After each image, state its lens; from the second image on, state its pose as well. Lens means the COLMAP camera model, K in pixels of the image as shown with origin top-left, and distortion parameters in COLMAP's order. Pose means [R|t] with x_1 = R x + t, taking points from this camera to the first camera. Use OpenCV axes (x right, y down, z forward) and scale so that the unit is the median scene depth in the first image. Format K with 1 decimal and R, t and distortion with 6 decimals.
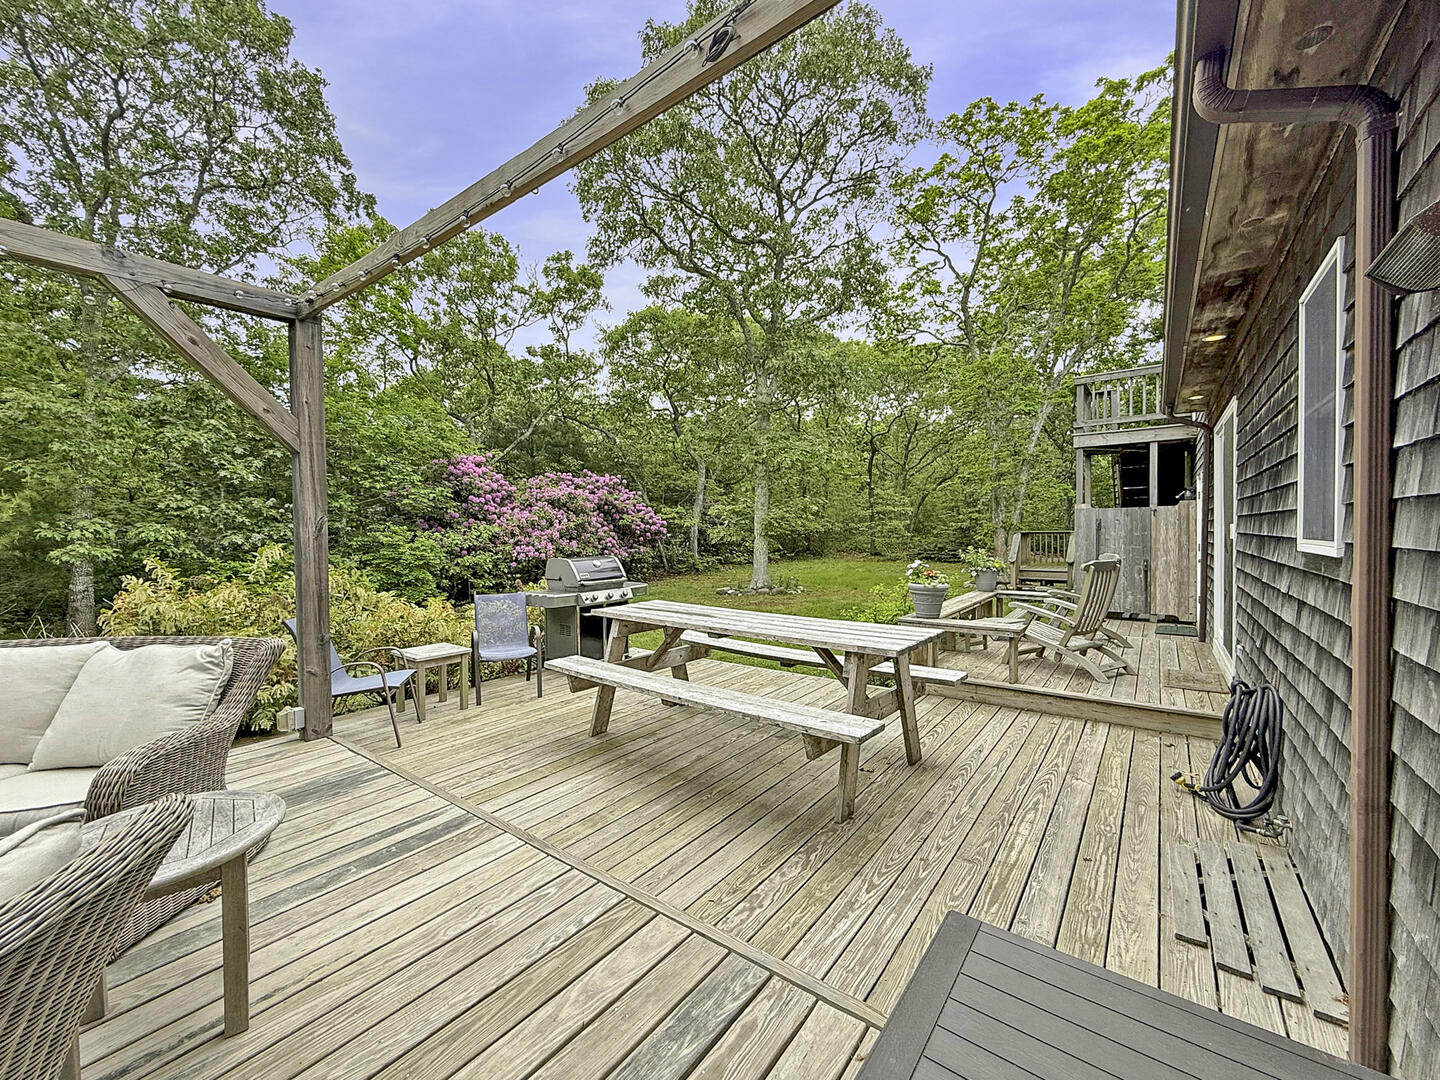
lens RADIAL K [[578.3, 0, 720.0], [0, 578.3, 540.0], [0, 0, 1]] dist [0.000243, 0.000155]
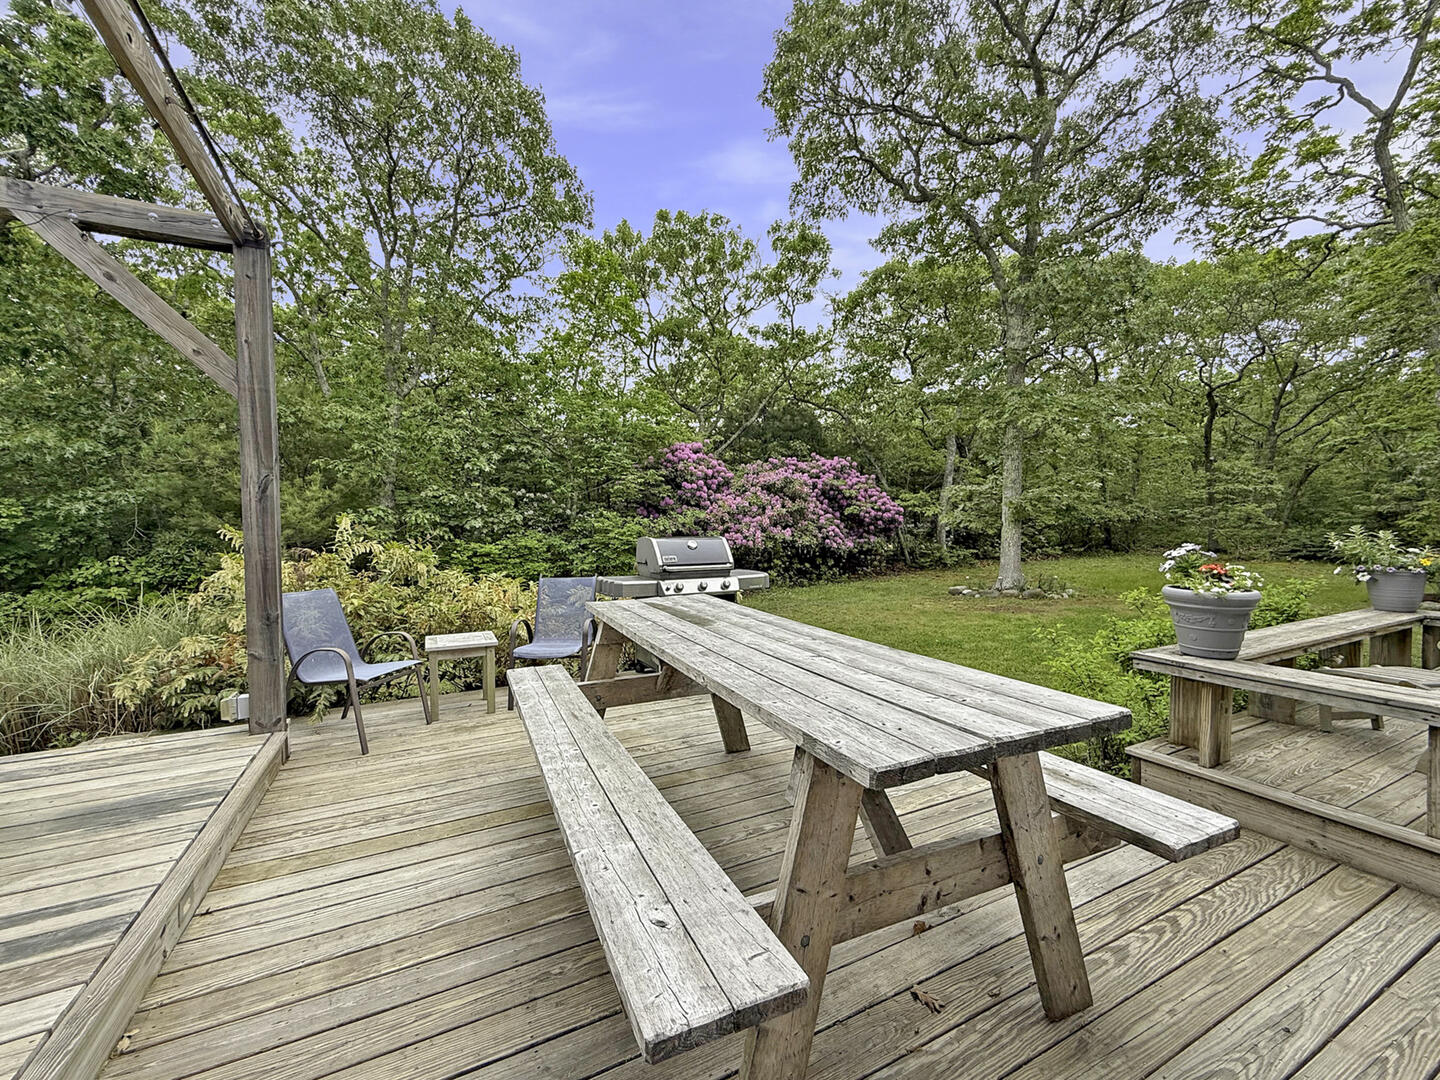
lens RADIAL K [[587.0, 0, 720.0], [0, 587.0, 540.0], [0, 0, 1]] dist [0.001149, -0.000586]
pose [[0.897268, 0.010291, -0.441366, 0.062390], [-0.005459, 0.999910, 0.012217, 0.008751], [0.441452, -0.008552, 0.897244, 0.108587]]
